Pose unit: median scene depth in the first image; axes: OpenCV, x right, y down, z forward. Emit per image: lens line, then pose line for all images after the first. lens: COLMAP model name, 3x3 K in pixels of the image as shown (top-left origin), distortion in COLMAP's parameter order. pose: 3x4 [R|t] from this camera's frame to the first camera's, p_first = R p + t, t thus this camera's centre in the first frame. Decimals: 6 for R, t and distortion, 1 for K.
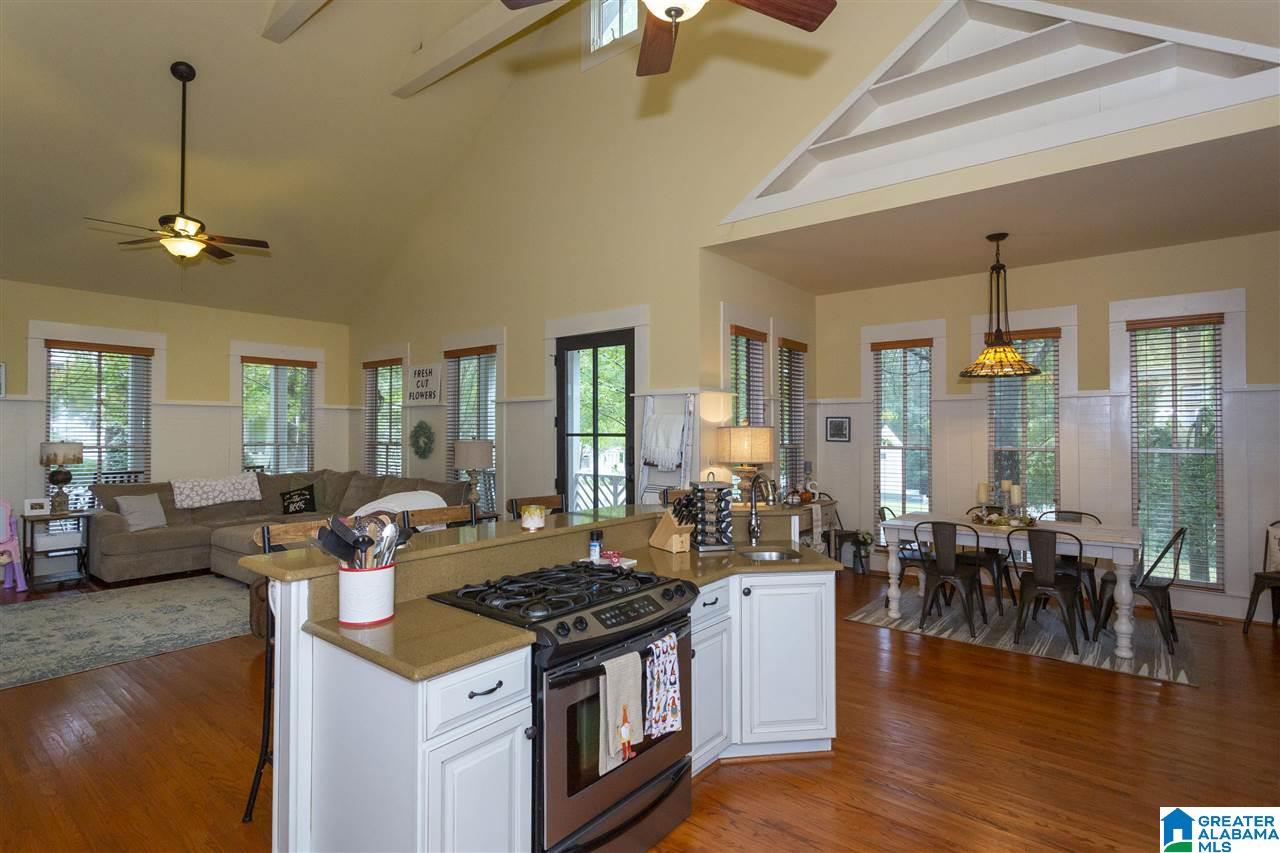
lens RADIAL K [[628.6, 0, 635.6], [0, 628.6, 417.5], [0, 0, 1]] dist [-0.000389, 0.000482]
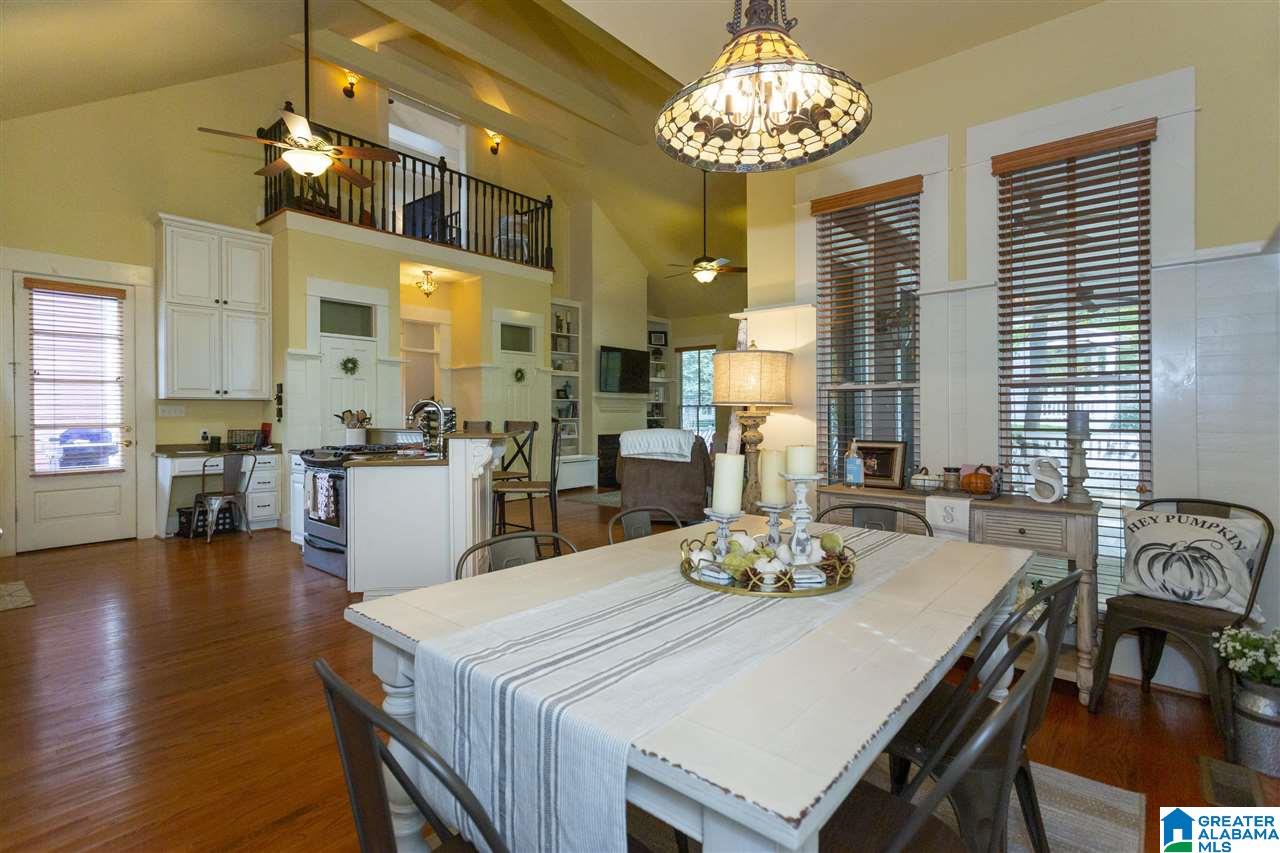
lens RADIAL K [[597.1, 0, 639.9], [0, 597.1, 420.2], [0, 0, 1]] dist [0.002937, -0.000183]
pose [[-0.022767, 0.012152, -0.999667, 0.703448], [0.024739, 0.999627, 0.011588, 0.064164], [0.999435, -0.024467, -0.023060, 0.742238]]
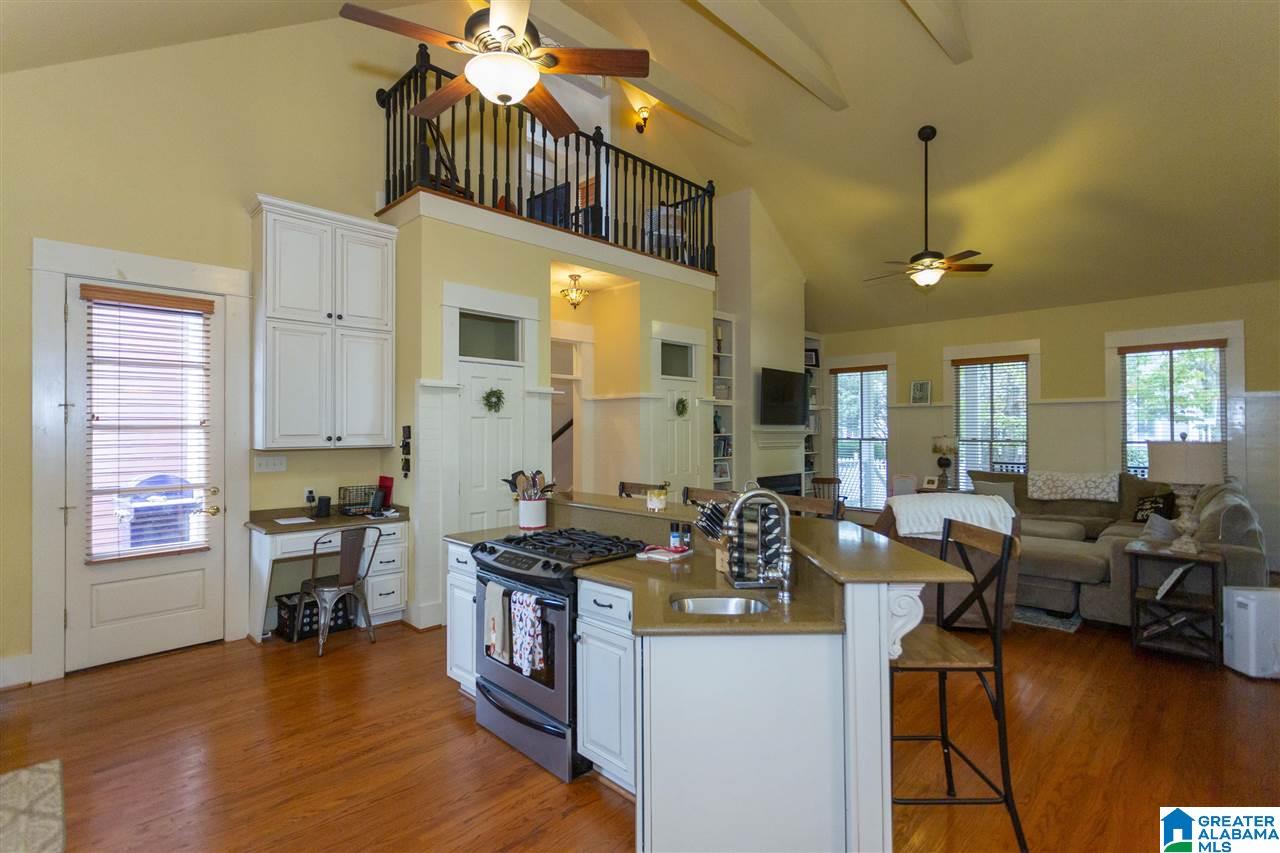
lens RADIAL K [[596.7, 0, 642.9], [0, 596.7, 430.2], [0, 0, 1]] dist [-0.000781, 0.001169]
pose [[-0.096951, 0.002218, -0.995287, 0.423123], [0.022589, 0.999745, 0.000027, 0.011694], [0.995033, -0.022480, -0.096976, 0.480169]]
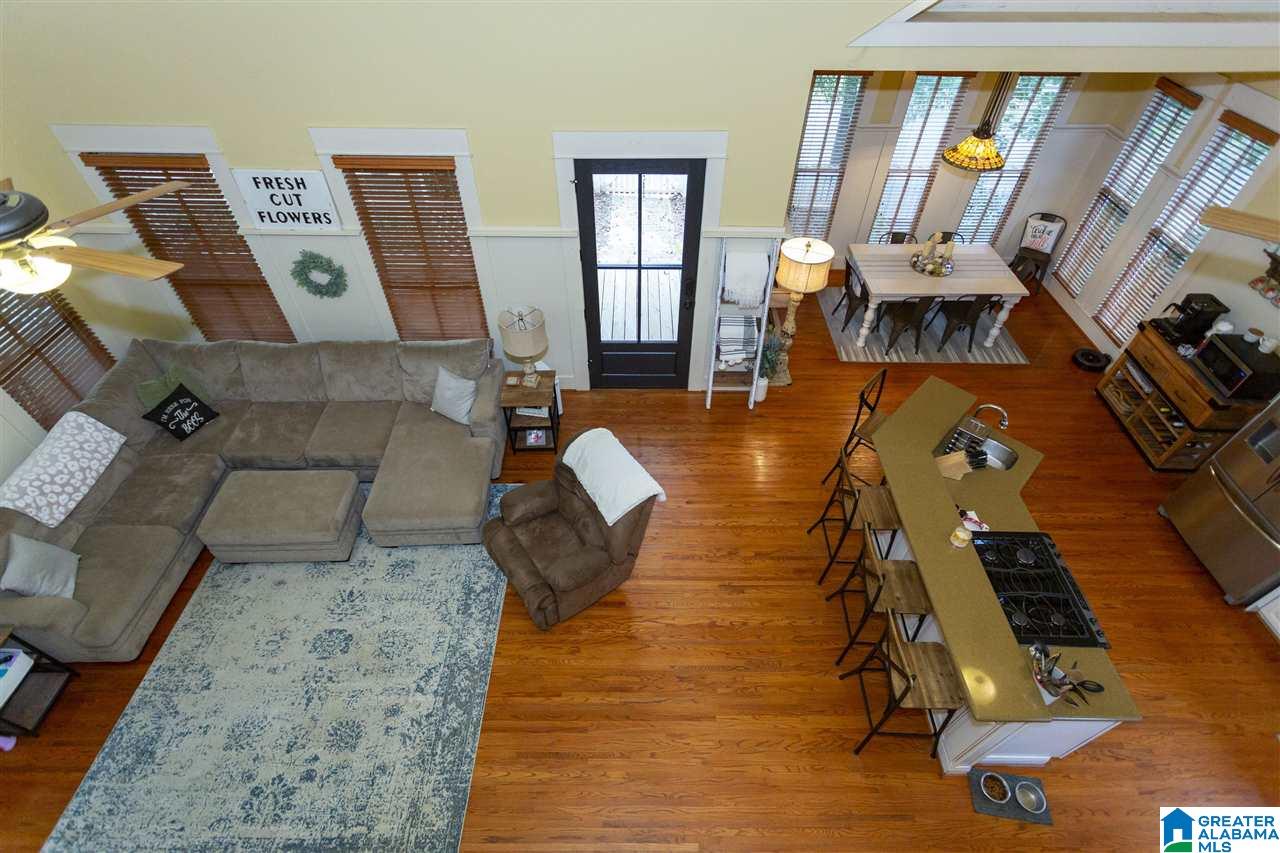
lens RADIAL K [[601.2, 0, 642.3], [0, 601.2, 418.9], [0, 0, 1]] dist [0.006970, 0.000315]
pose [[0.780779, -0.438447, 0.445139, -0.540366], [-0.019673, 0.694837, 0.718898, -0.444273], [-0.624498, -0.570057, 0.533889, 0.387804]]
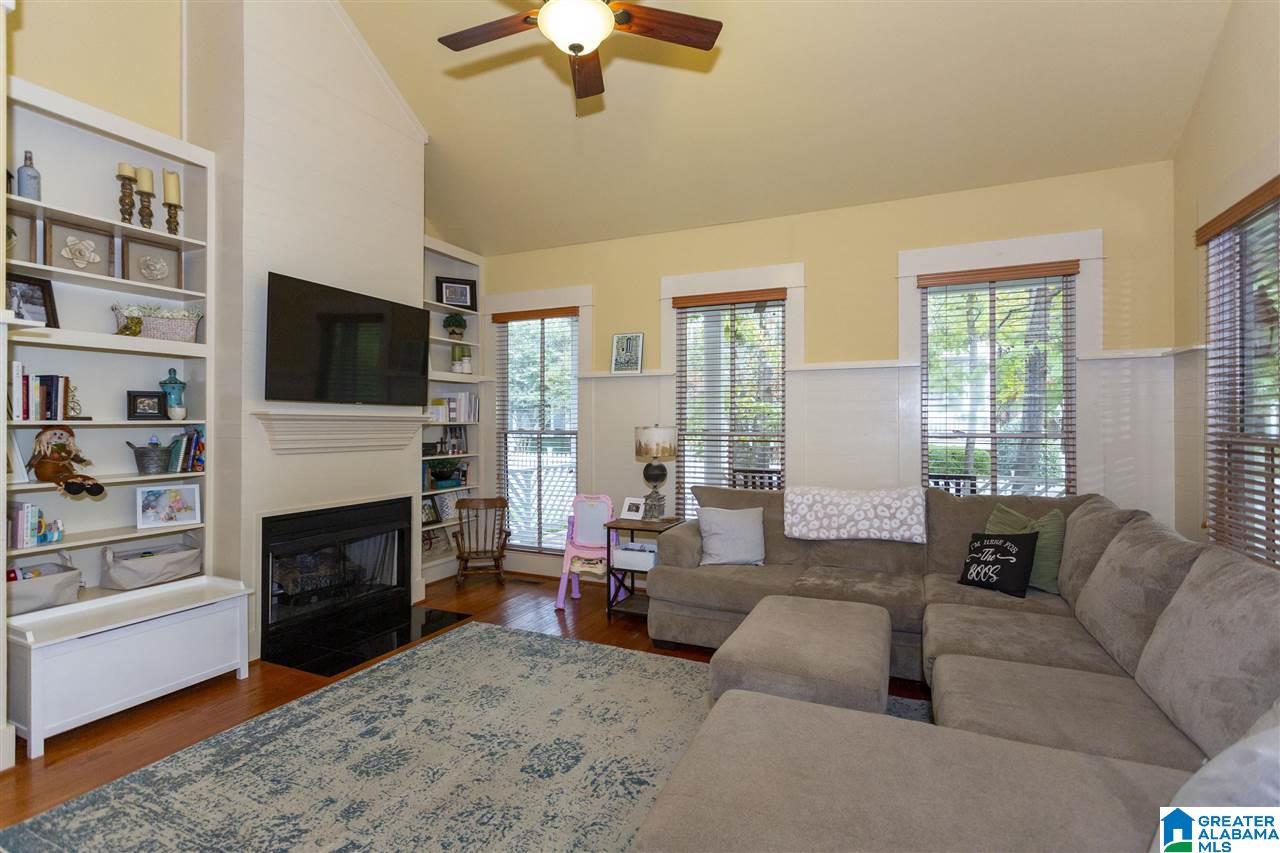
lens RADIAL K [[597.1, 0, 639.9], [0, 597.1, 420.2], [0, 0, 1]] dist [0.002937, -0.000183]
pose [[0.242886, -0.008776, -0.970015, -0.222659], [0.021182, 0.999769, -0.003742, 0.034474], [0.969824, -0.019638, 0.243015, 0.807809]]
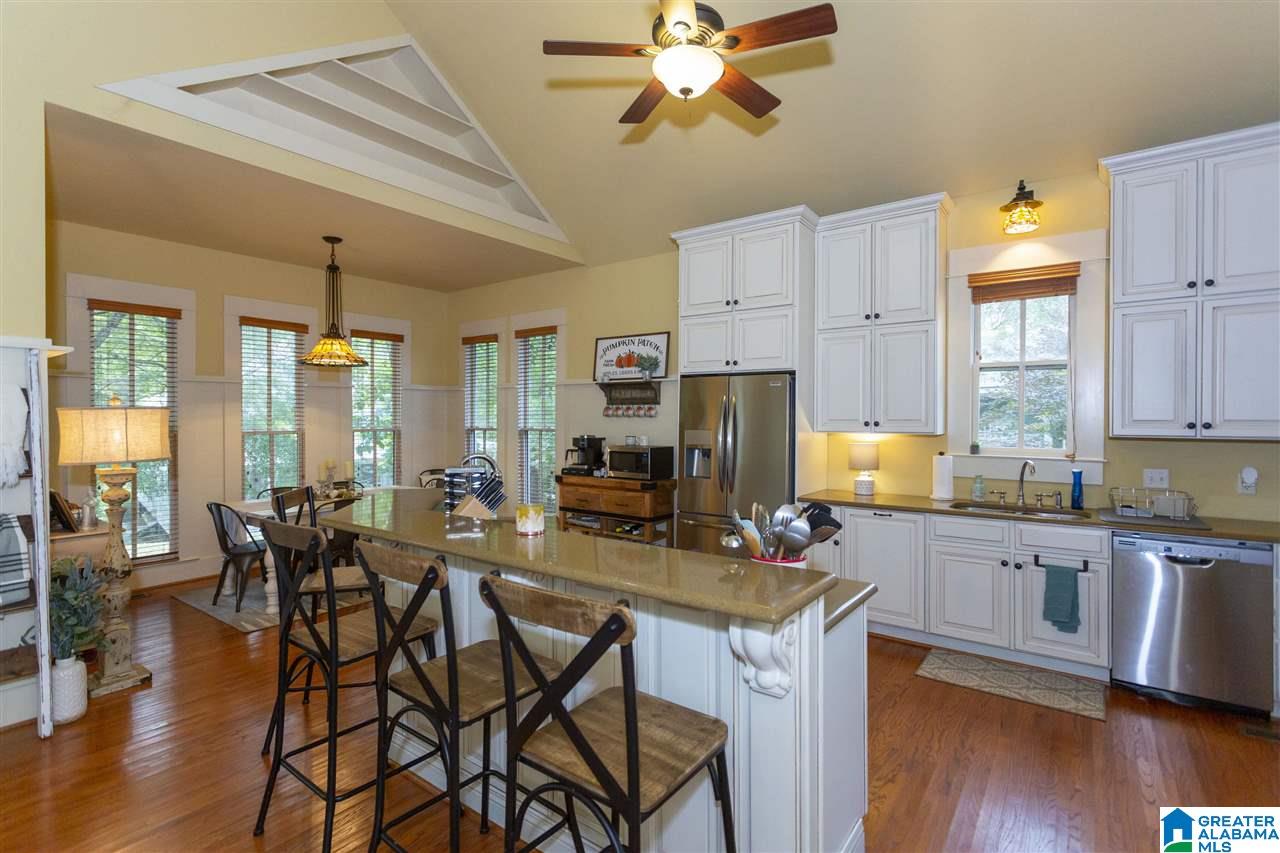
lens RADIAL K [[603.4, 0, 647.5], [0, 603.4, 415.0], [0, 0, 1]] dist [-0.006932, 0.000286]
pose [[-0.047859, 0.000439, 0.998854, -0.417238], [-0.018727, 0.999824, -0.001336, 0.010664], [-0.998679, -0.018769, -0.047842, 0.393401]]
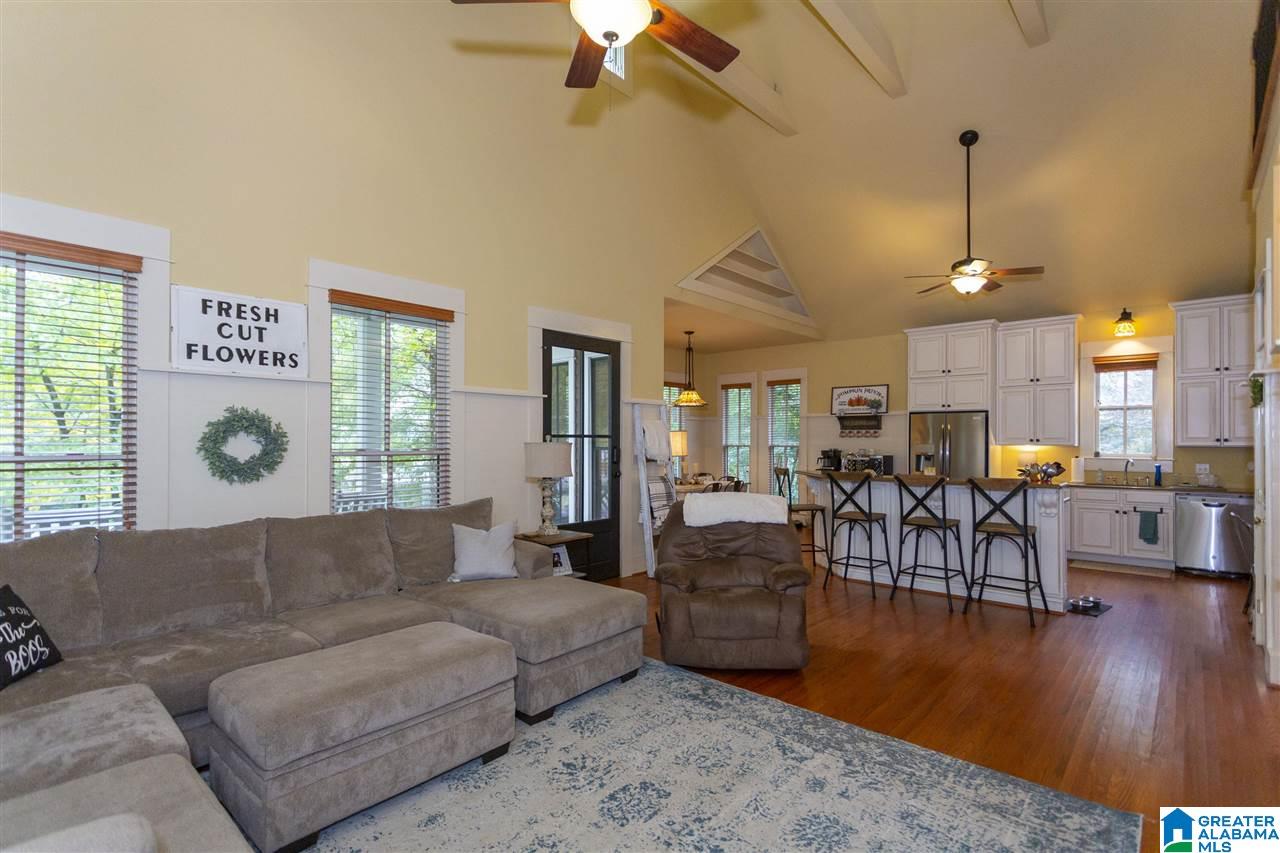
lens RADIAL K [[601.4, 0, 647.8], [0, 601.4, 432.7], [0, 0, 1]] dist [0.002435, -0.007855]
pose [[0.055265, 0.012852, 0.998389, -1.003848], [-0.021574, 0.999699, -0.011675, 0.030419], [-0.998239, -0.020895, 0.055525, 0.820450]]
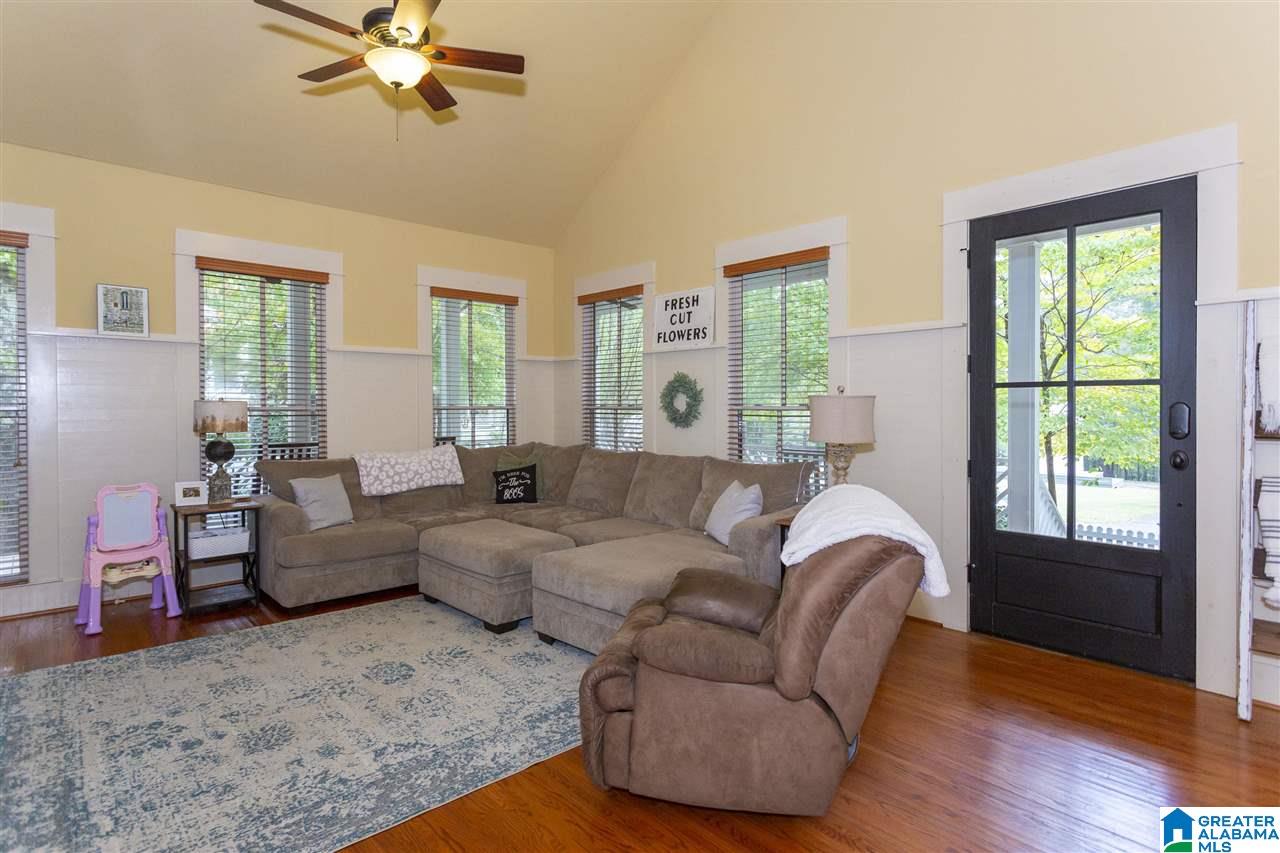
lens RADIAL K [[657.5, 0, 638.3], [0, 657.5, 402.0], [0, 0, 1]] dist [-0.001874, 0.001167]
pose [[0.987605, -0.002207, -0.156947, -0.343388], [0.005165, 0.999817, 0.018445, 0.030111], [0.156877, -0.019027, 0.987435, 0.355460]]
